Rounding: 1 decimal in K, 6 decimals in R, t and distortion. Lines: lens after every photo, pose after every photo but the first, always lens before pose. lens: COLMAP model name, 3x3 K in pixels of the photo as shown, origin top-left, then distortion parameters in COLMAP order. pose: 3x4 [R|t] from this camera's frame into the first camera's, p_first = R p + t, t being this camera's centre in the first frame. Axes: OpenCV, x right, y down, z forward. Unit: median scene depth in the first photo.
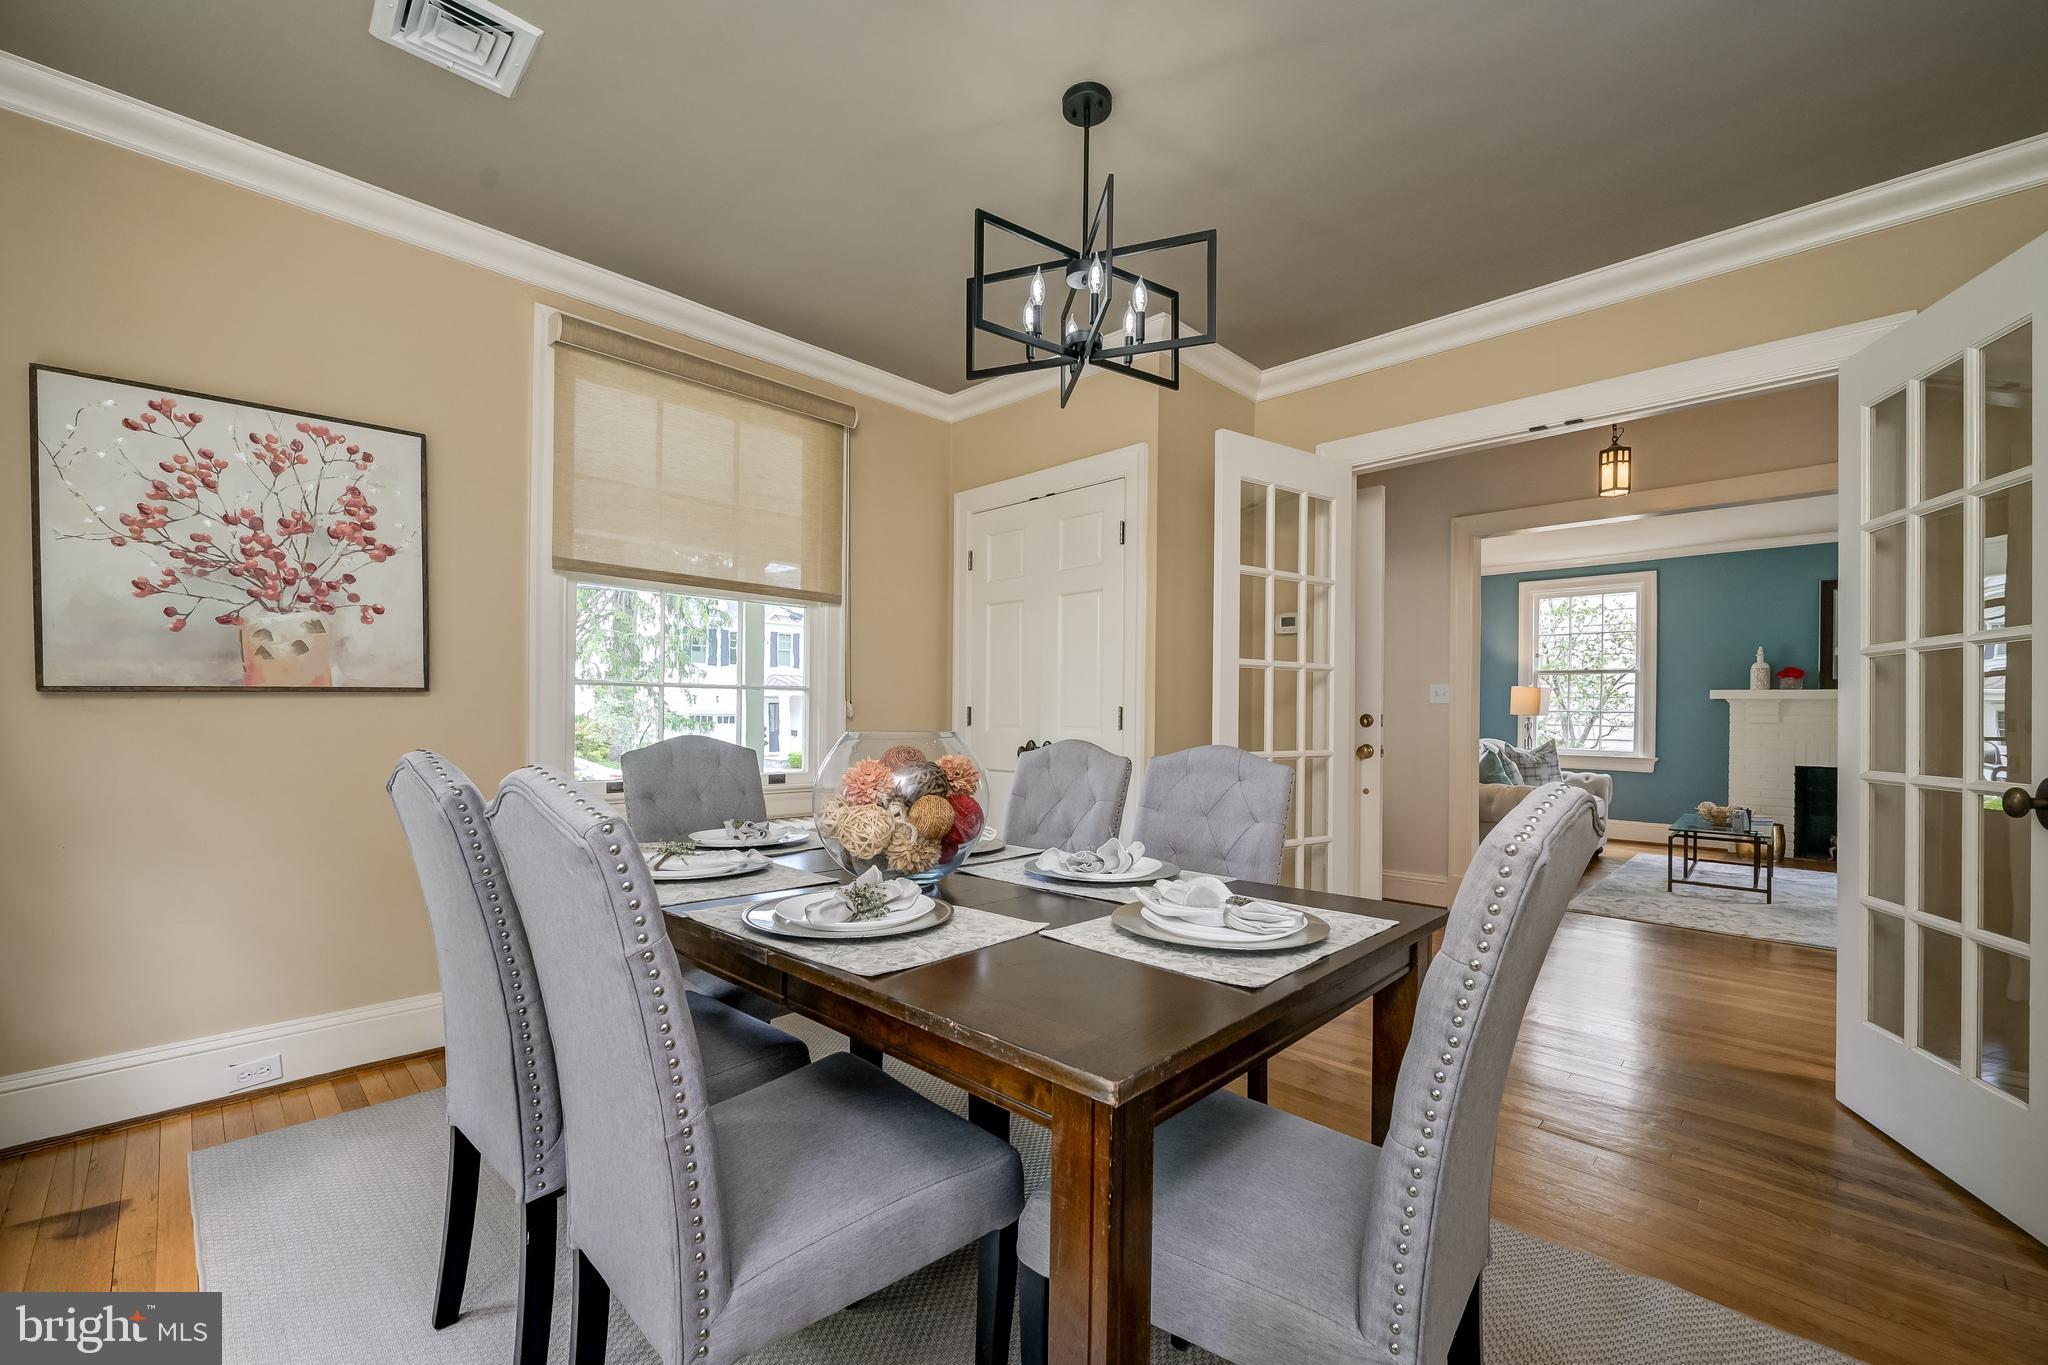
lens RADIAL K [[826.8, 0, 1027.9], [0, 826.8, 688.9], [0, 0, 1]] dist [-0.000392, 0.001080]
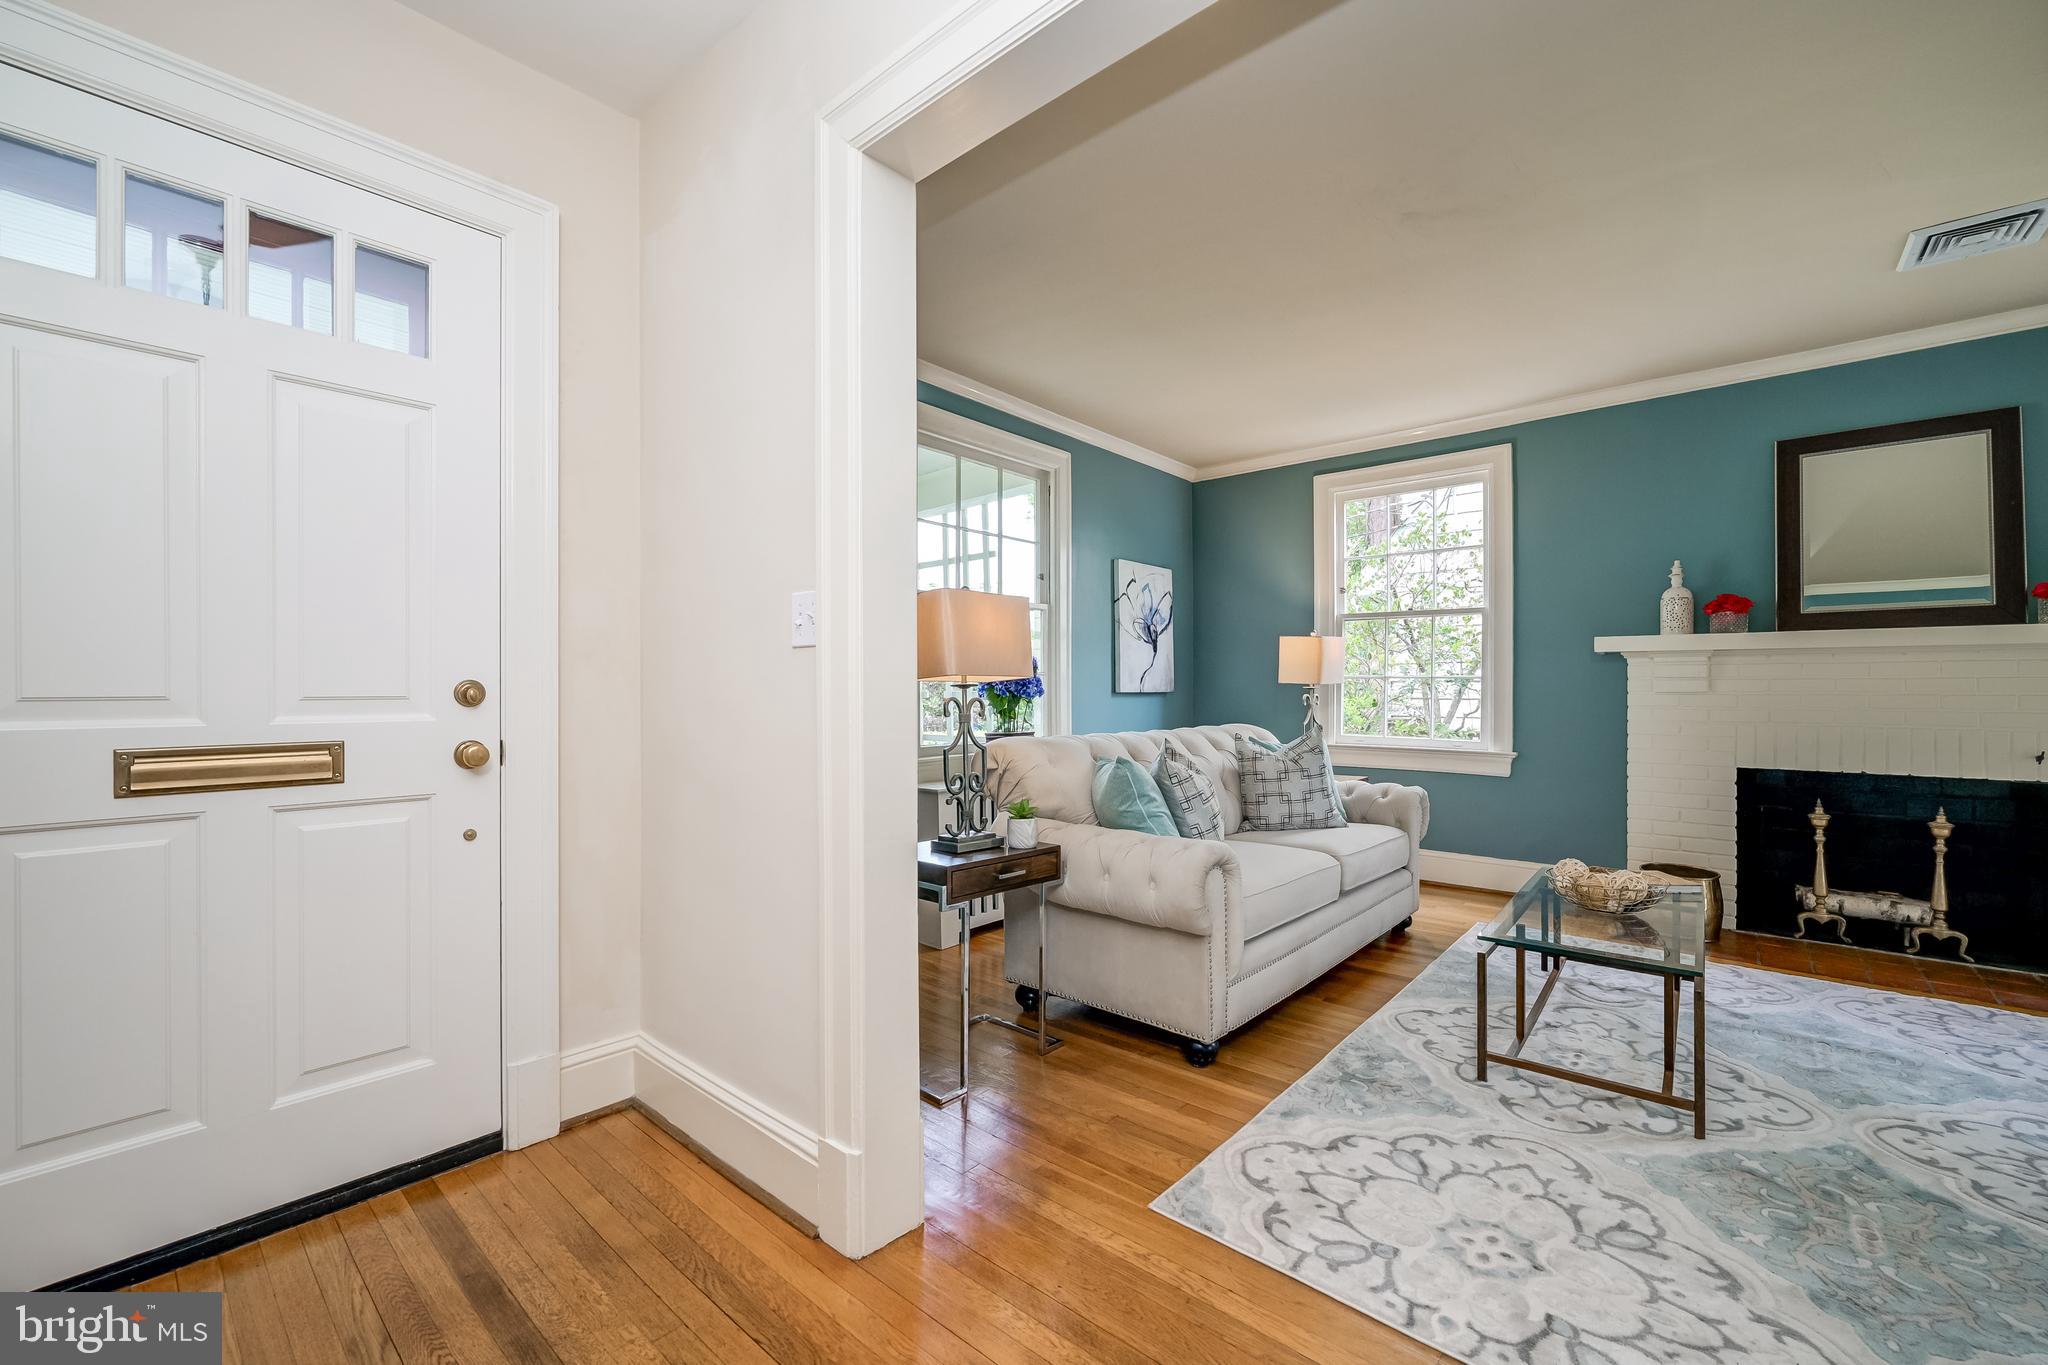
lens RADIAL K [[826.8, 0, 1019.5], [0, 826.8, 666.1], [0, 0, 1]] dist [-0.000392, 0.001080]
pose [[0.998693, -0.009693, 0.050185, 0.392783], [0.009701, 0.999953, 0.000075, 0.018161], [-0.050183, 0.000412, 0.998740, 0.440949]]
